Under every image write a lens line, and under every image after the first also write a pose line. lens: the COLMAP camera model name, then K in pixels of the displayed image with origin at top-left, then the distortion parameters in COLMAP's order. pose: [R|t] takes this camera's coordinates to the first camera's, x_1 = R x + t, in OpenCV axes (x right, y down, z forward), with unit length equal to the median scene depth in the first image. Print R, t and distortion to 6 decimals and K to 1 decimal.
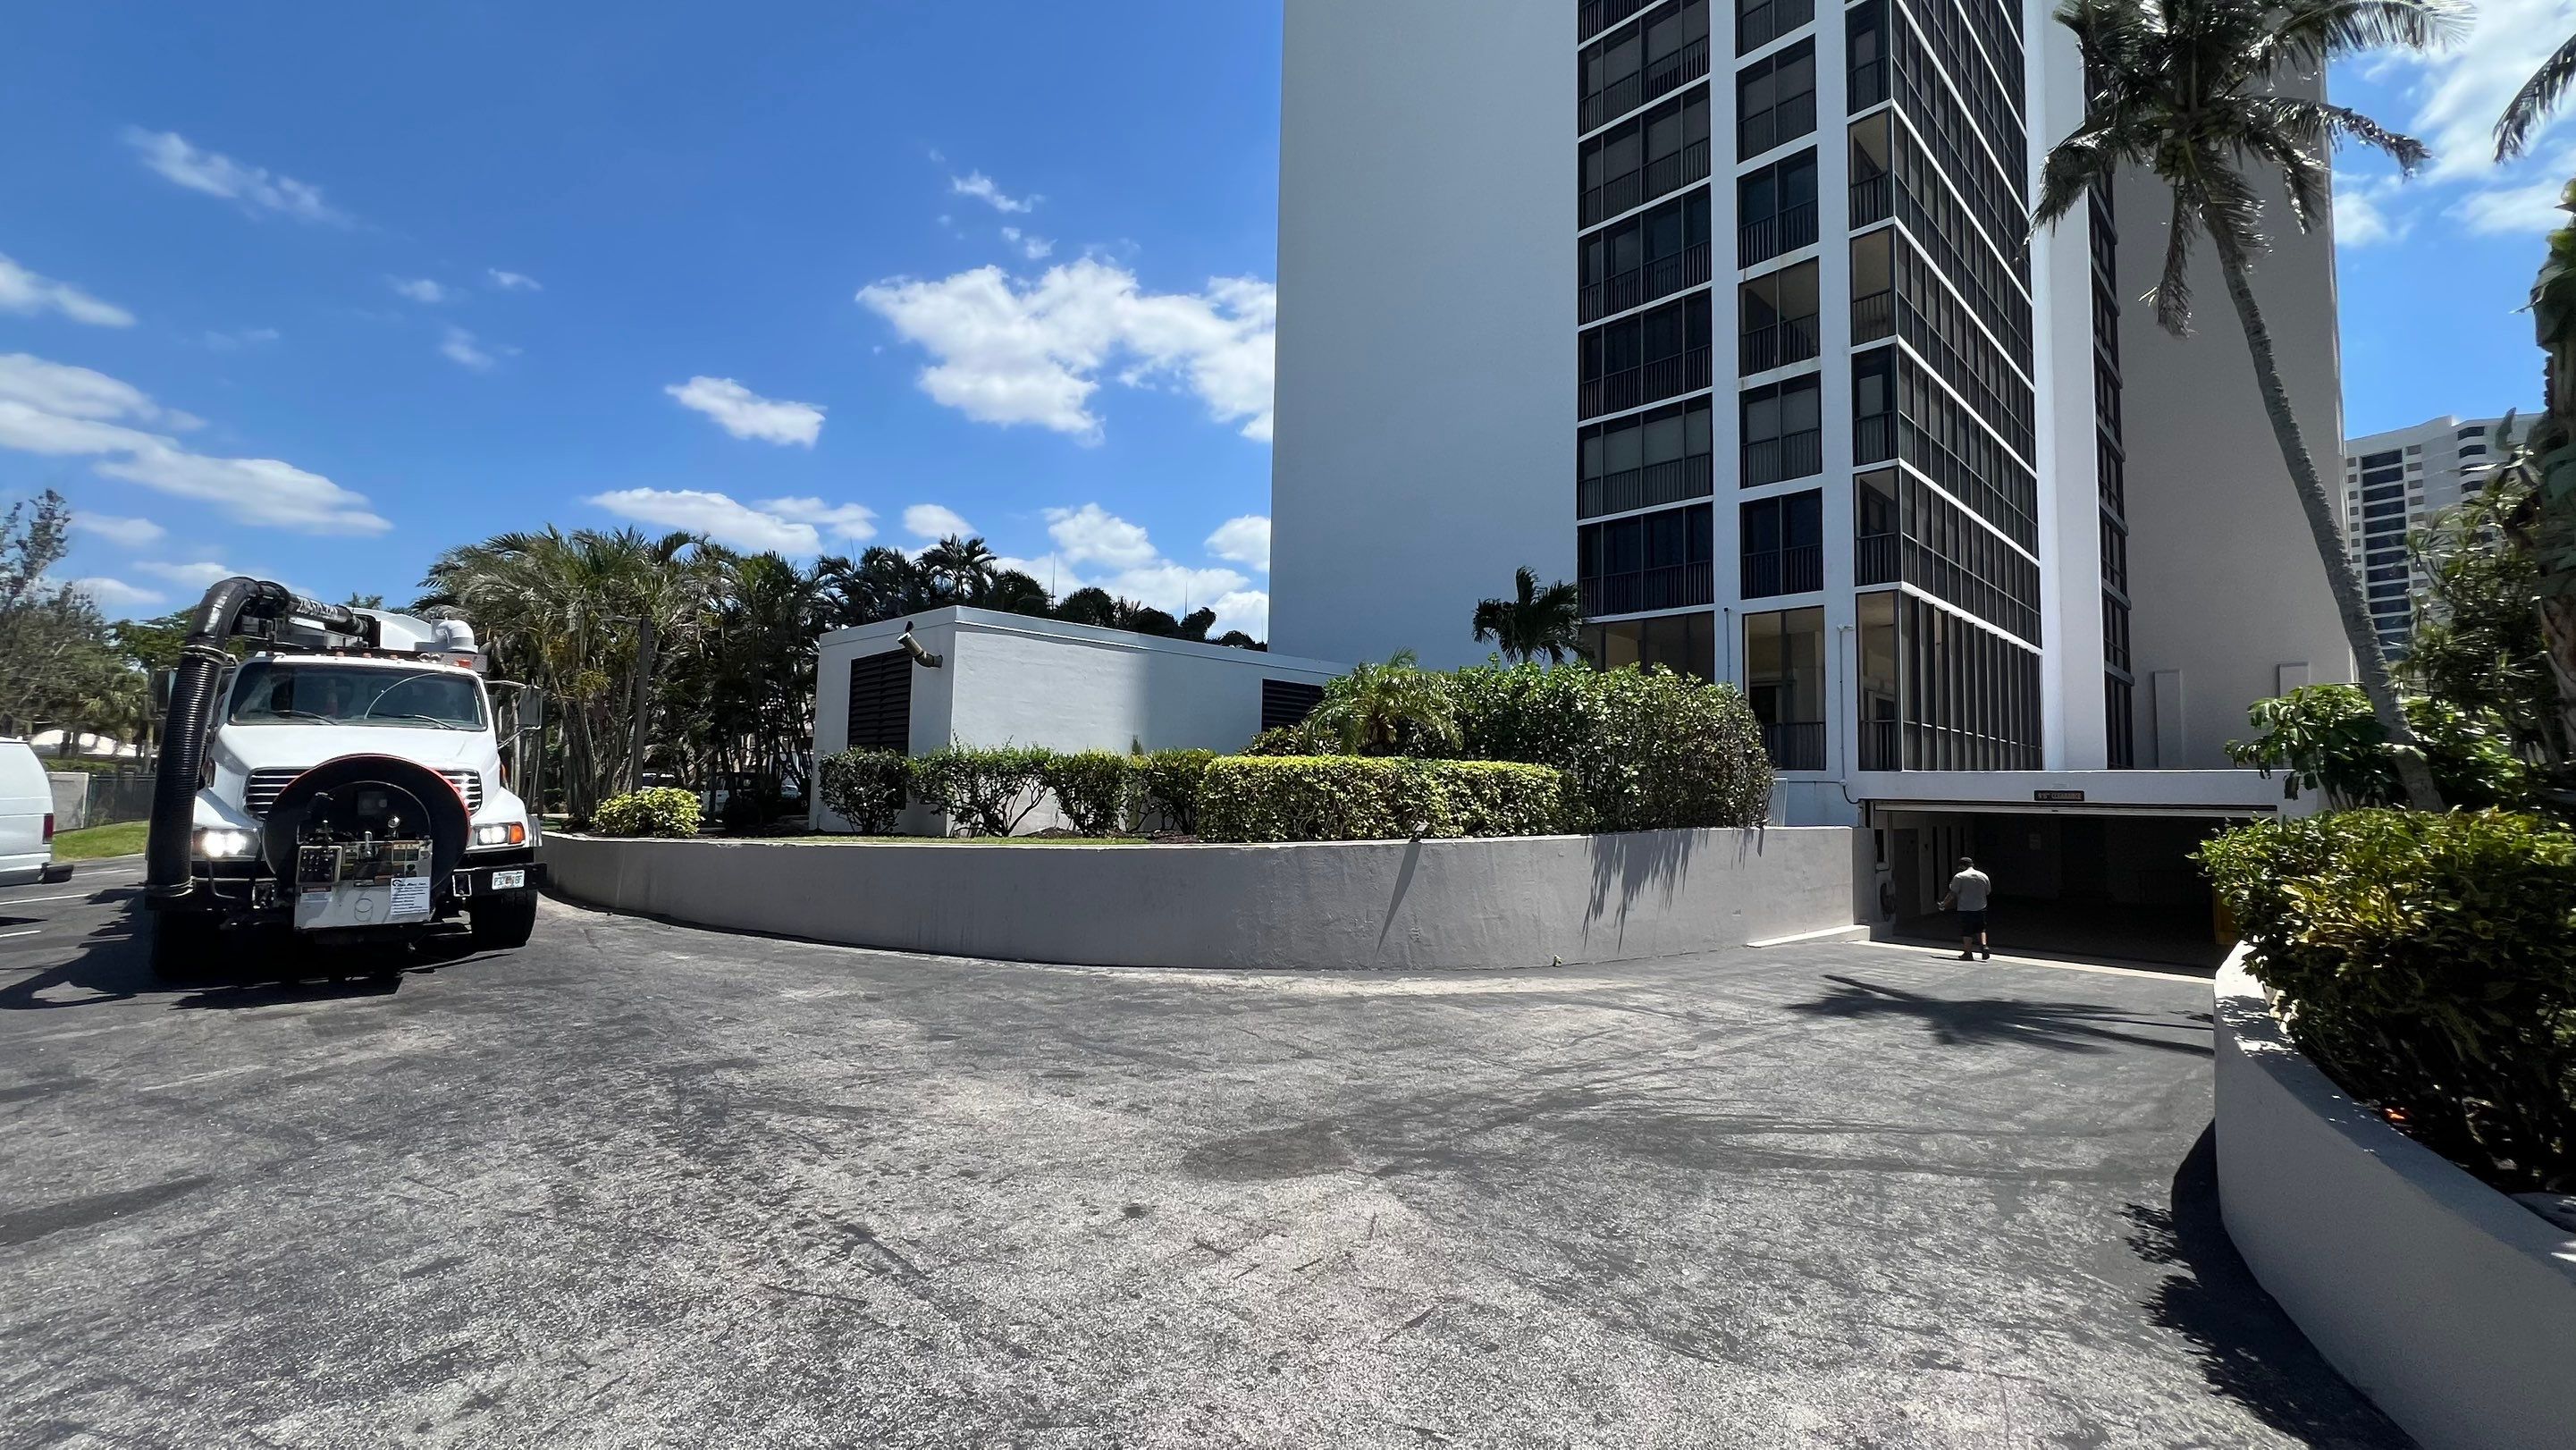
lens RADIAL K [[1027.1, 0, 1280.3], [0, 1027.1, 728.8], [0, 0, 1]] dist [-0.008274, 0.003539]
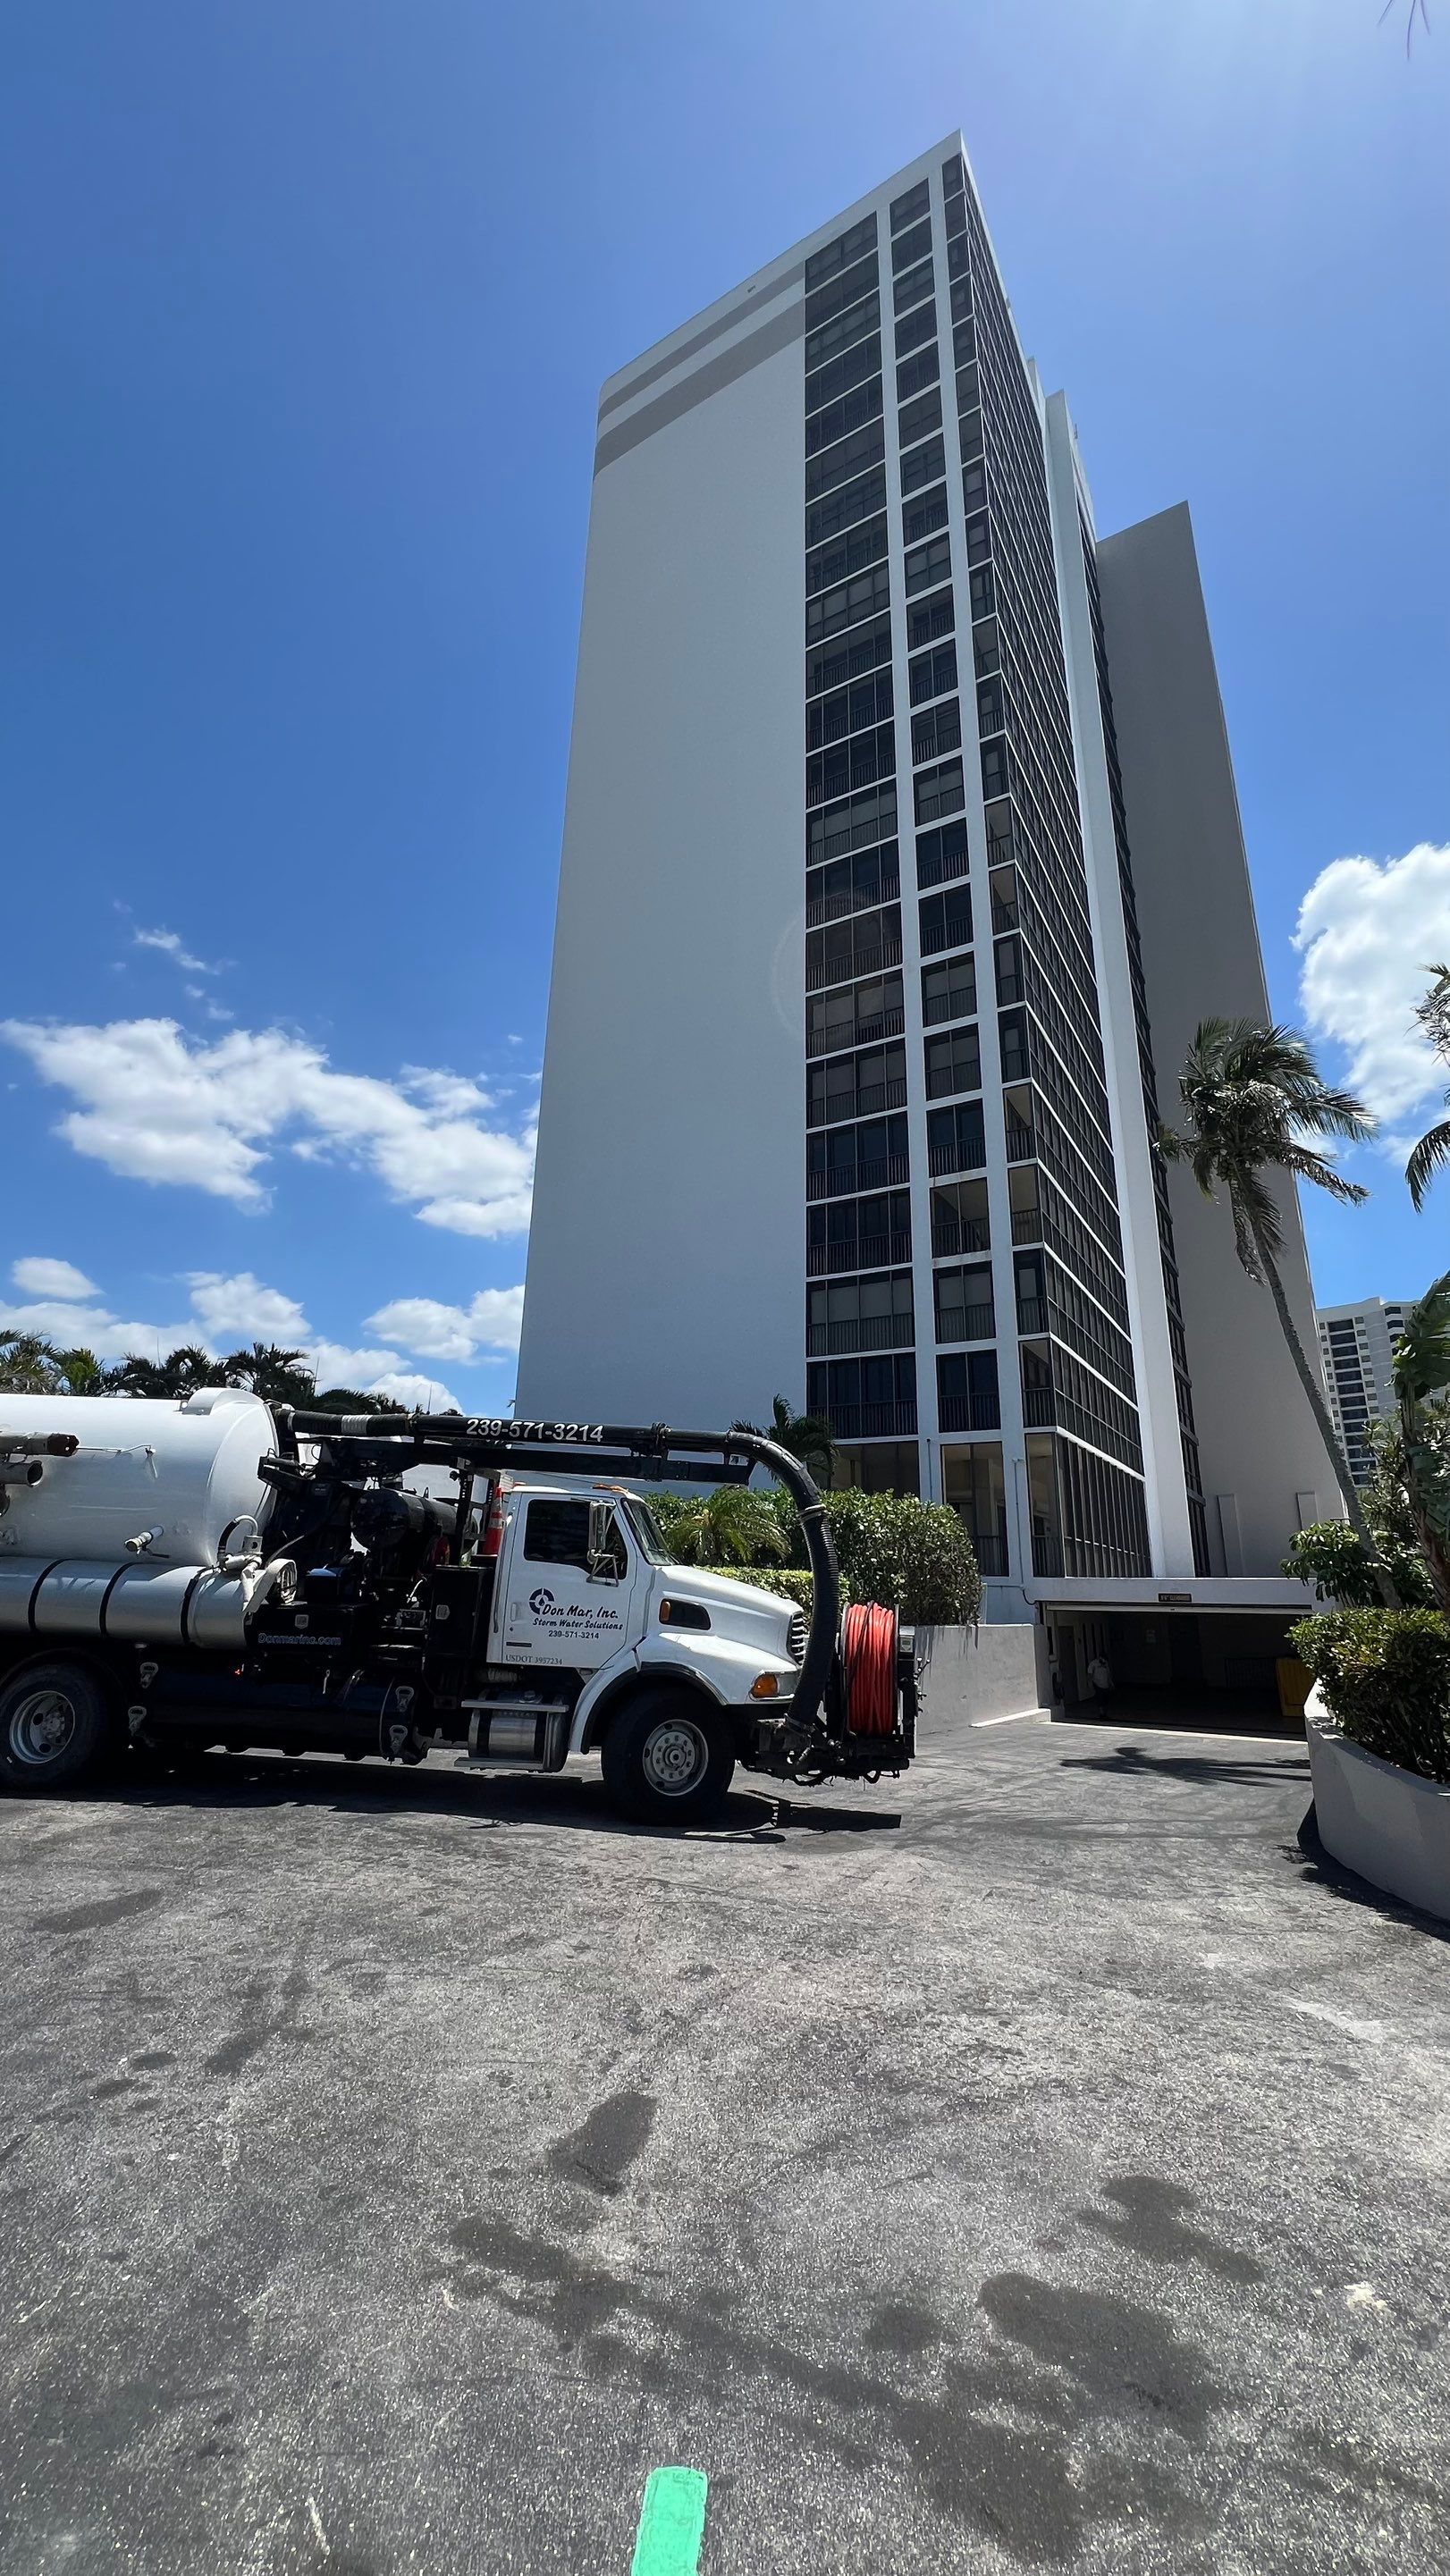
lens RADIAL K [[1027.1, 0, 729.8], [0, 1027.1, 1289.2], [0, 0, 1]] dist [-0.008274, 0.003539]
pose [[0.961050, 0.079952, 0.264557, -0.135643], [-0.018921, 0.974030, -0.225629, -0.010559], [-0.275726, 0.211835, 0.937604, -0.129079]]
